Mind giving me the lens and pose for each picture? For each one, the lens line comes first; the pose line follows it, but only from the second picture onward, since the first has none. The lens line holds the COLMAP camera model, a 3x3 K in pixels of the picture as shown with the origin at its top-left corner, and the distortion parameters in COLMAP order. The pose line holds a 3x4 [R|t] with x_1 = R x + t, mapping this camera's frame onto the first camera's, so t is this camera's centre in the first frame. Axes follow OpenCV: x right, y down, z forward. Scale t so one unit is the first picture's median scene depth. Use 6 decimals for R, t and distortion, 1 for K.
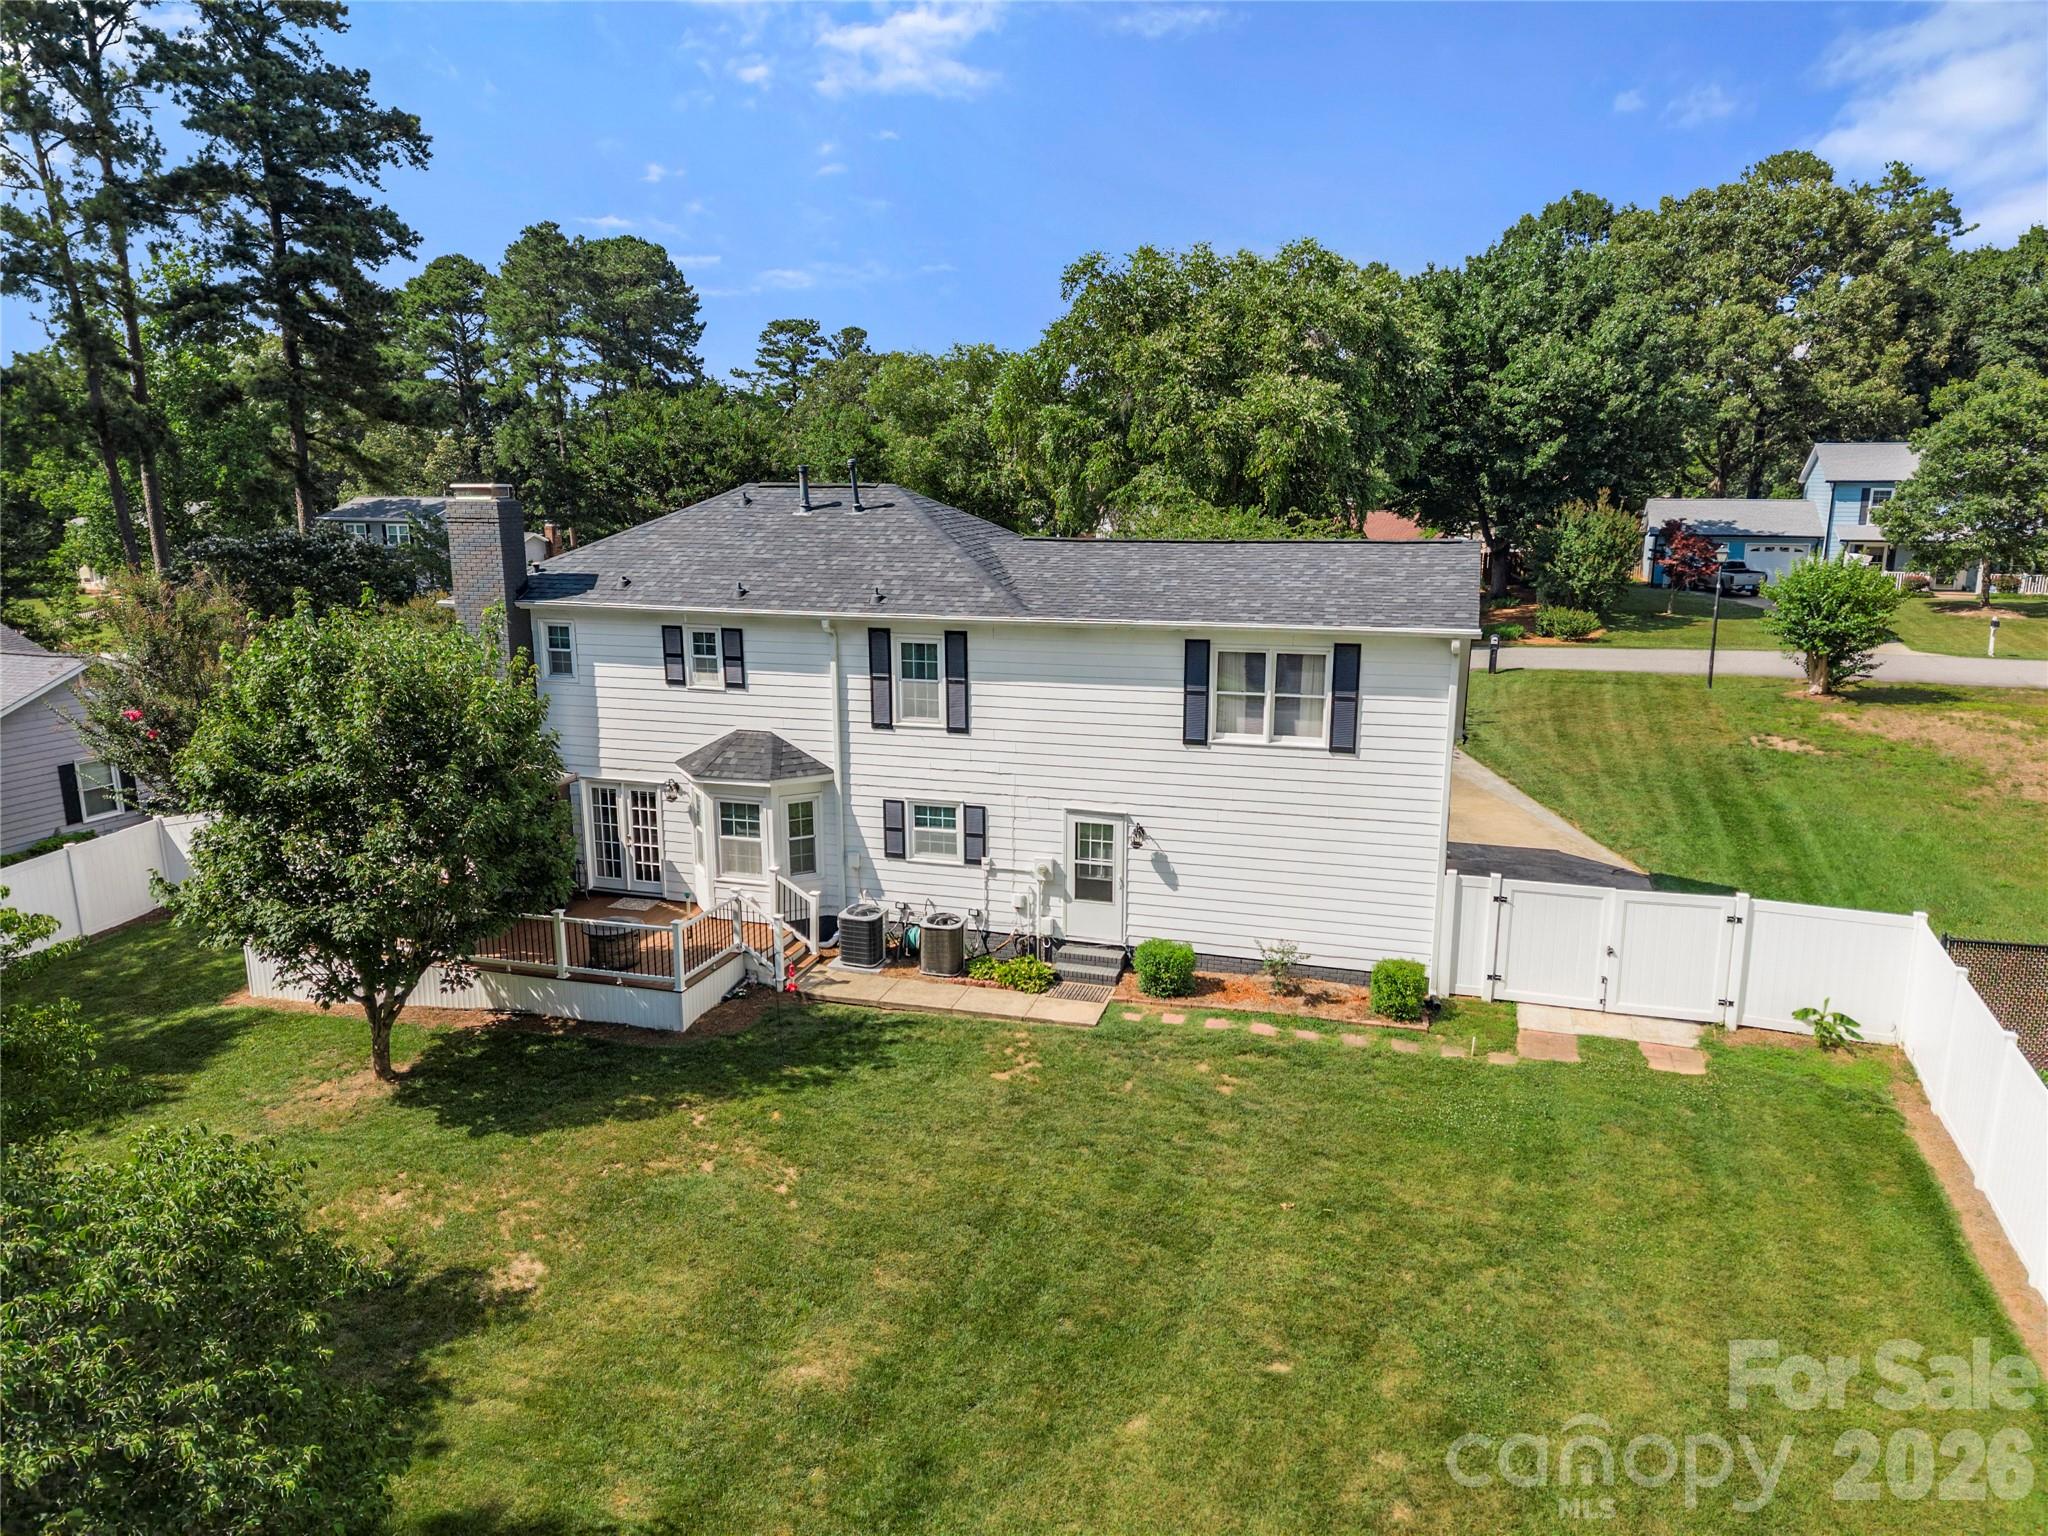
lens RADIAL K [[1345.8, 0, 1024.6], [0, 1345.8, 767.7], [0, 0, 1]] dist [0.029527, -0.018124]
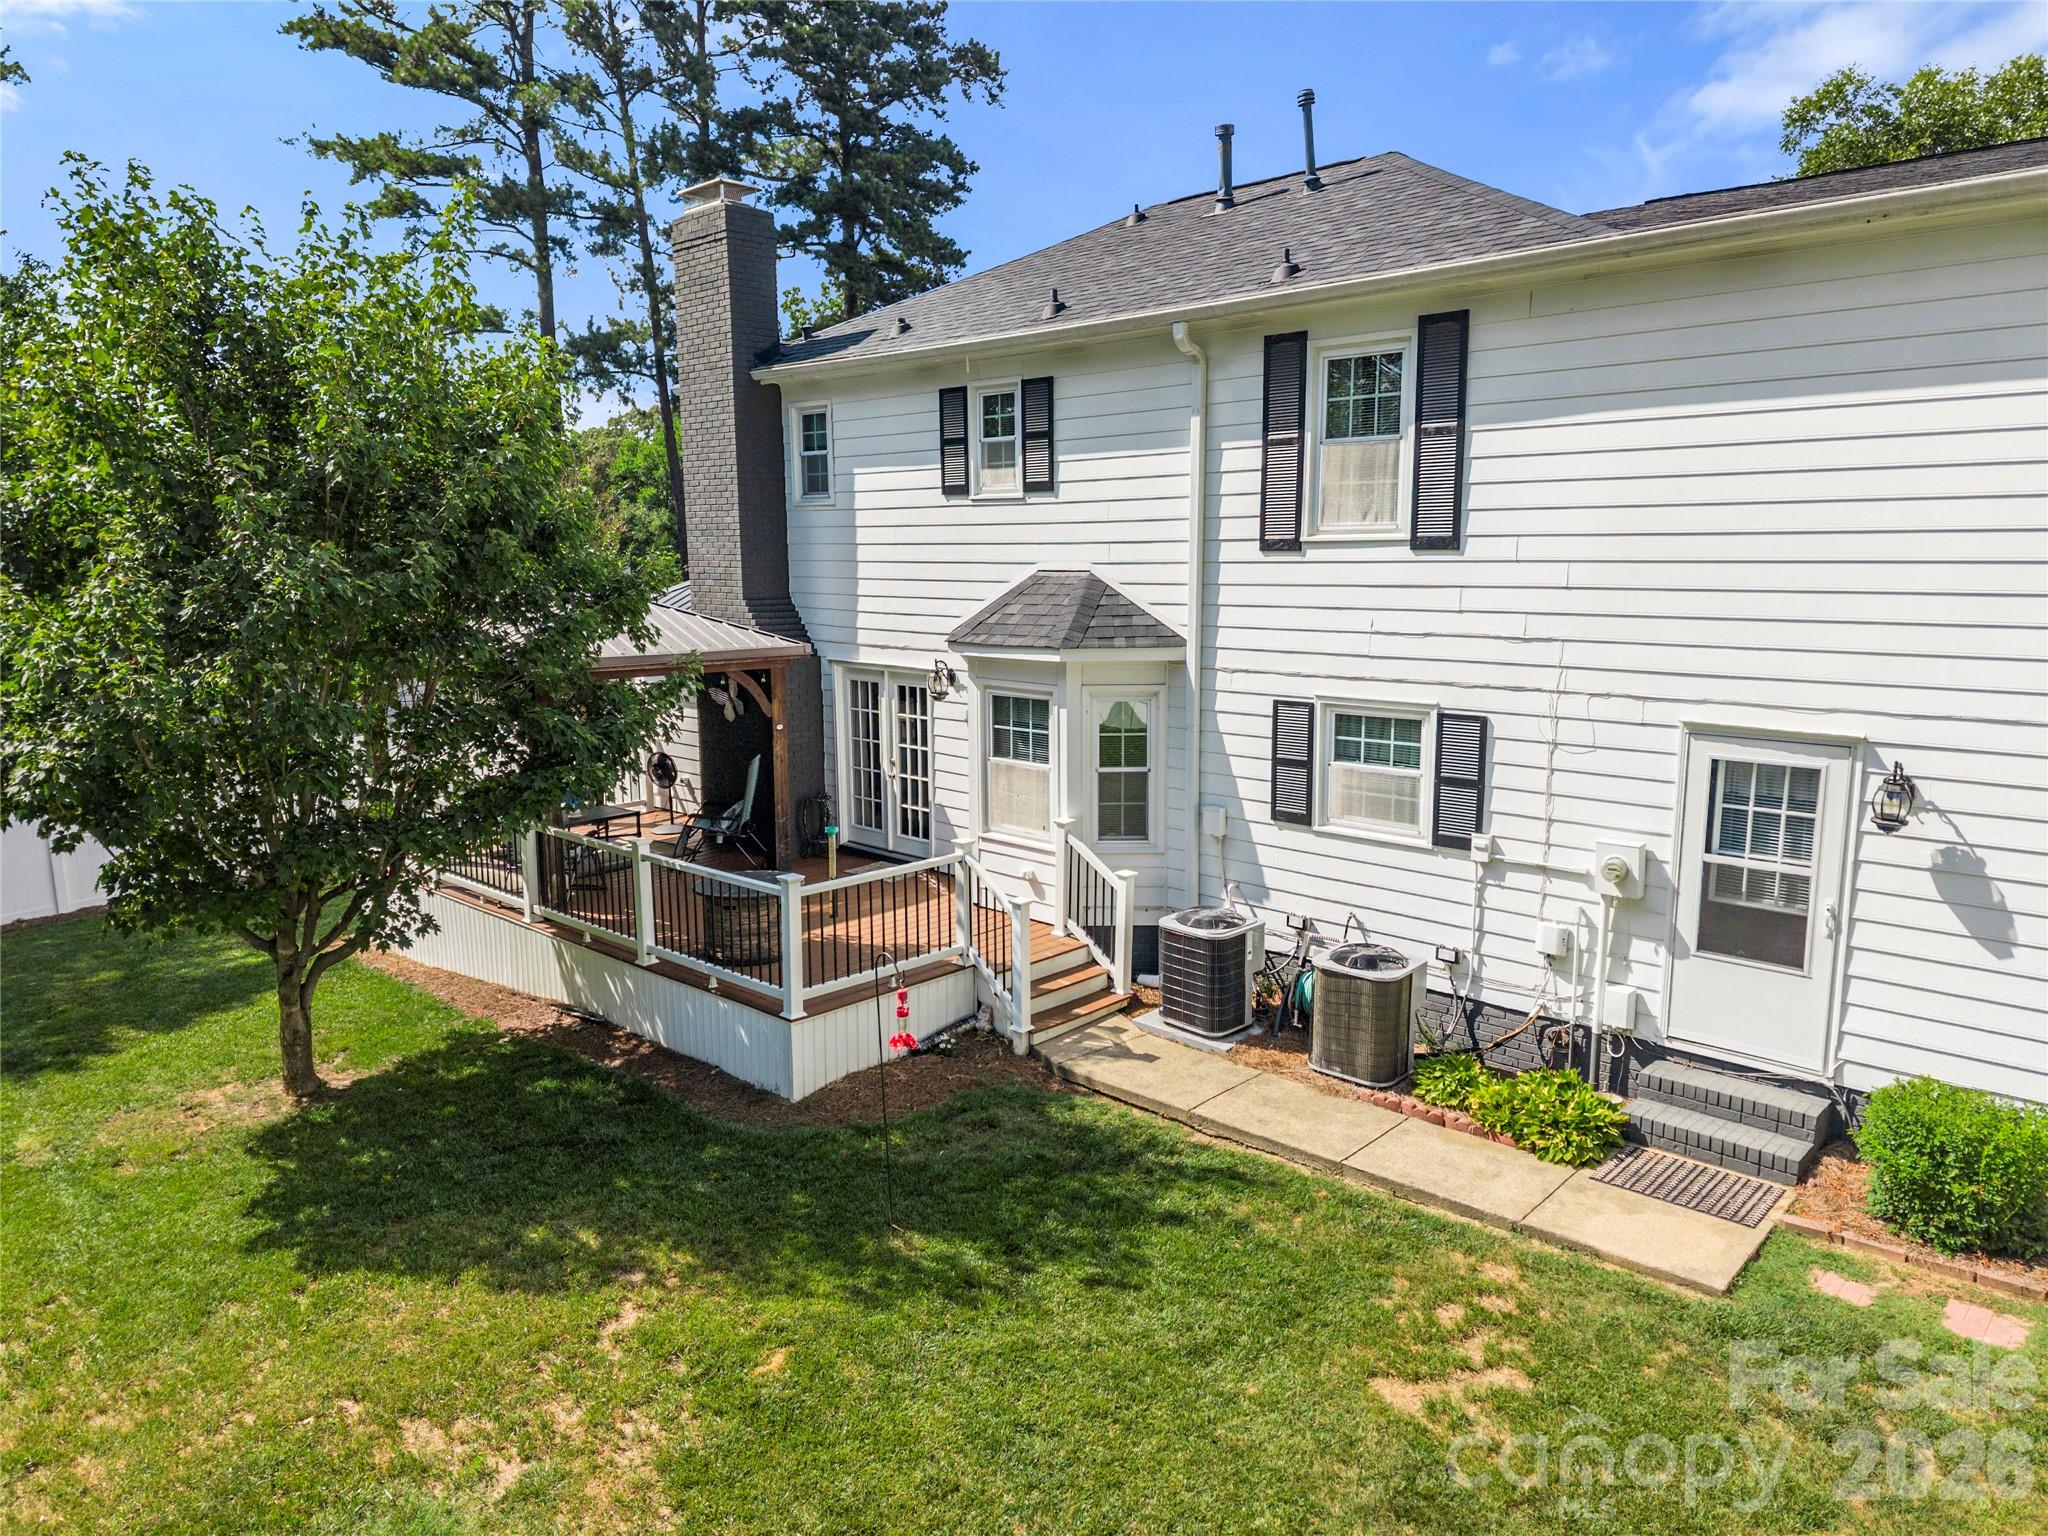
lens RADIAL K [[1345.8, 0, 1024.1], [0, 1345.8, 772.7], [0, 0, 1]] dist [0.029527, -0.018124]
pose [[0.892621, 0.070726, -0.445225, 0.034262], [-0.090067, 0.995684, -0.022404, 0.071131], [0.441719, 0.060098, 0.895138, 0.534922]]
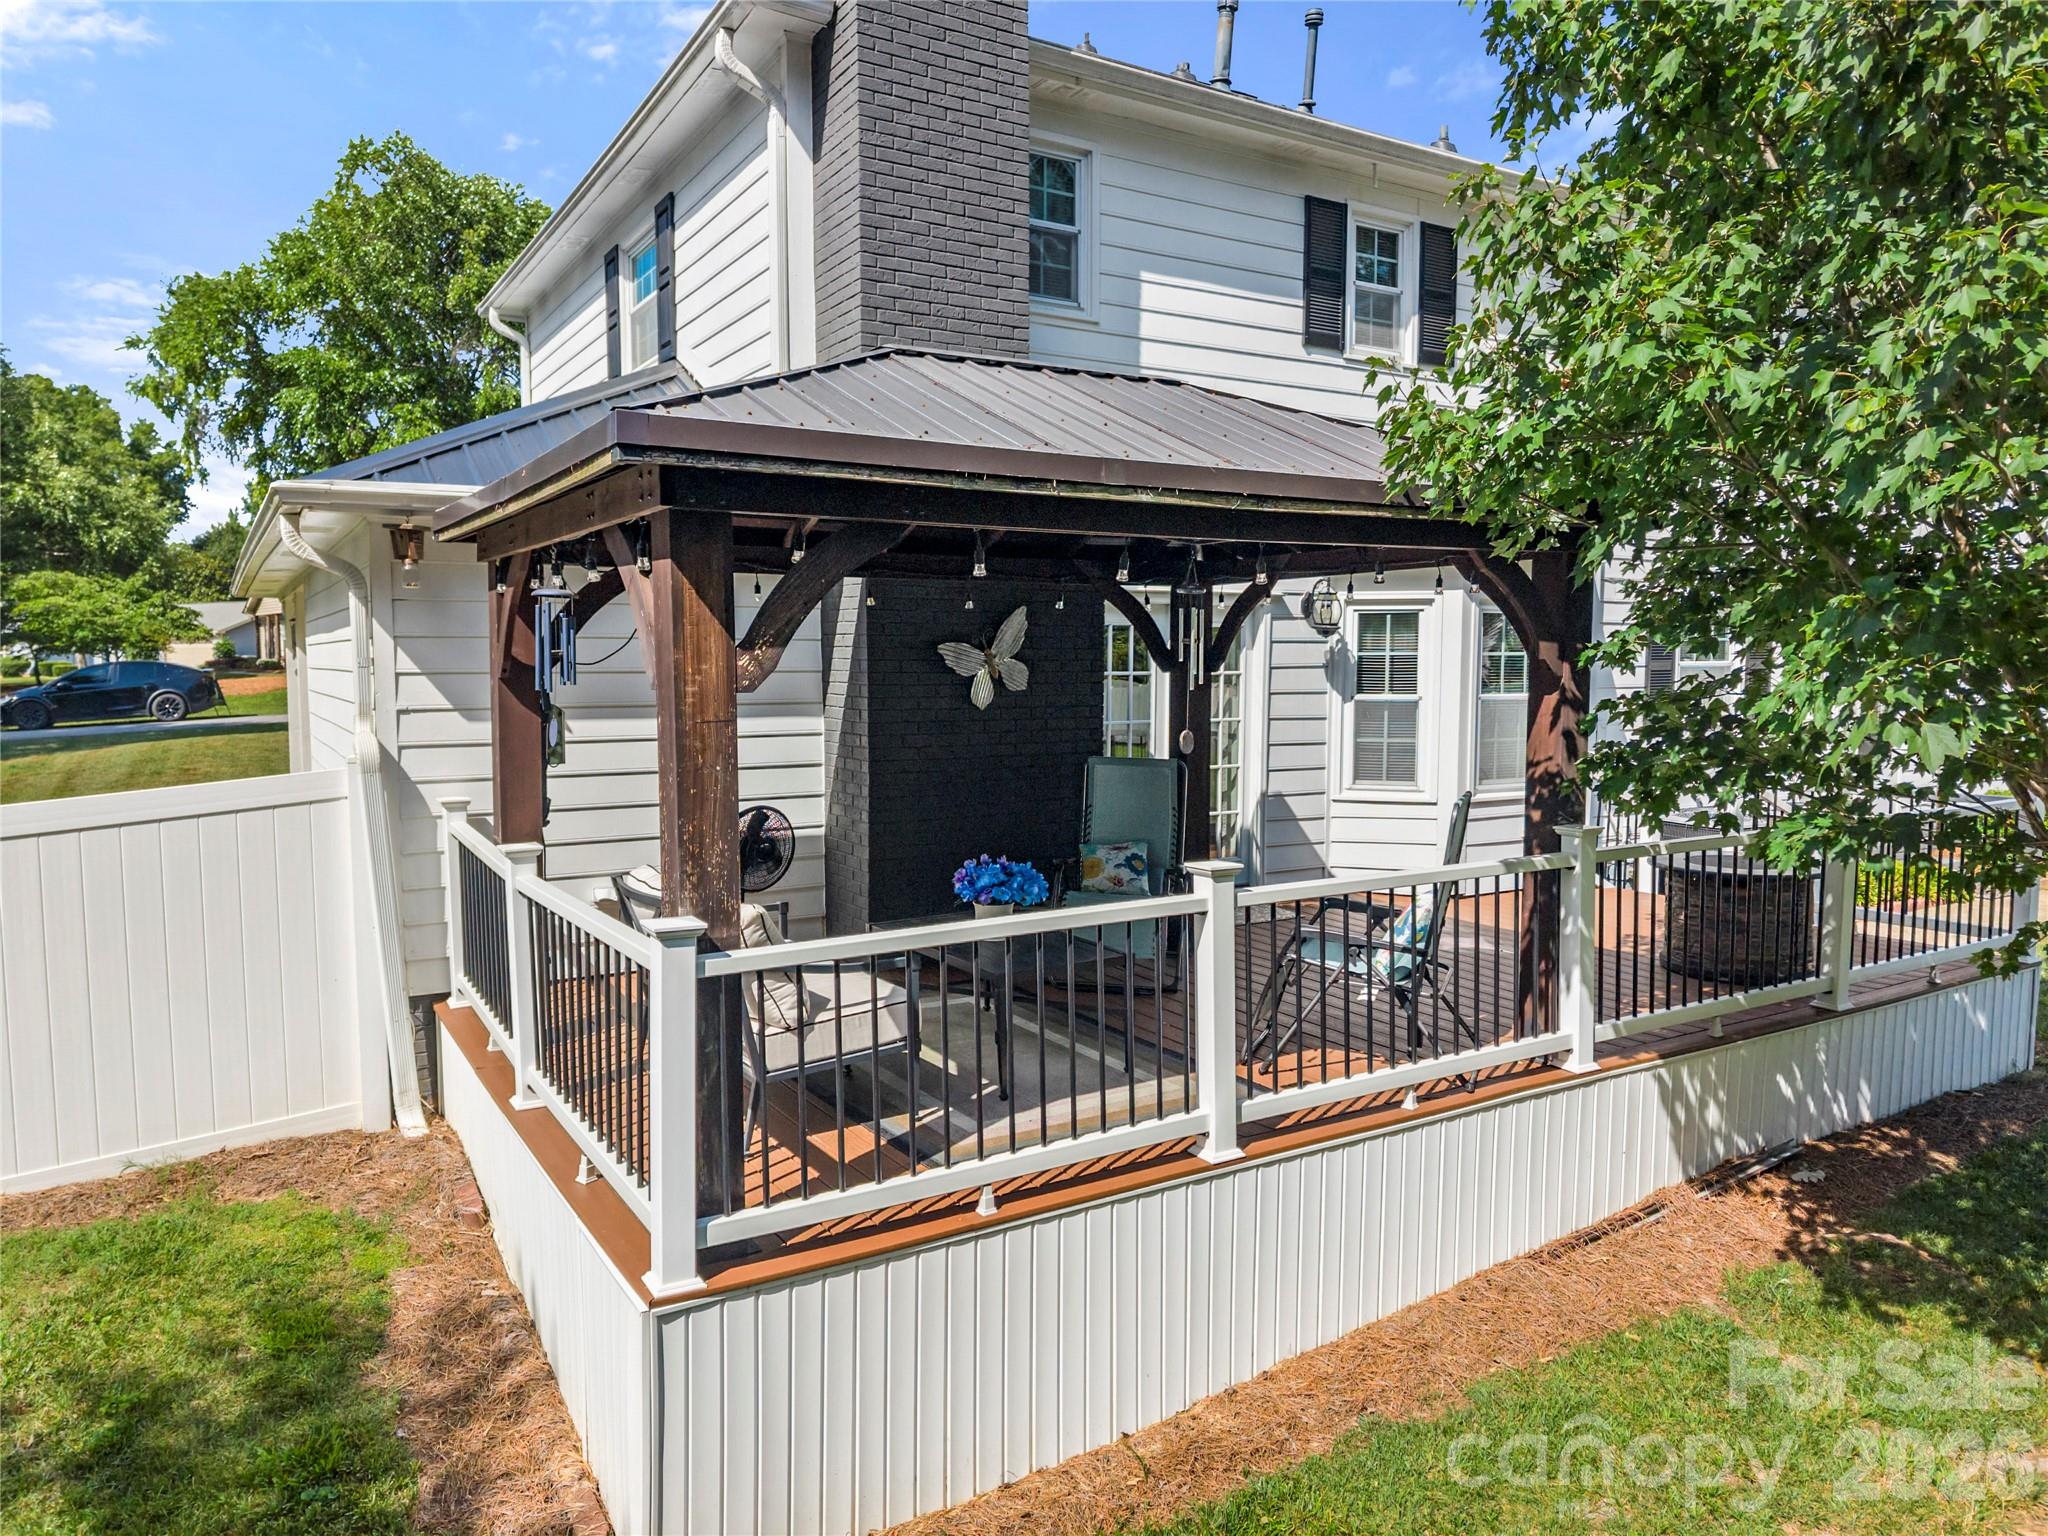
lens RADIAL K [[1345.8, 0, 1027.1], [0, 1345.8, 757.0], [0, 0, 1]] dist [0.029527, -0.018124]
pose [[0.671357, -0.059834, 0.738715, -0.674721], [0.154310, 0.986177, -0.060362, 0.078661], [-0.724892, 0.154516, 0.671309, 0.853643]]
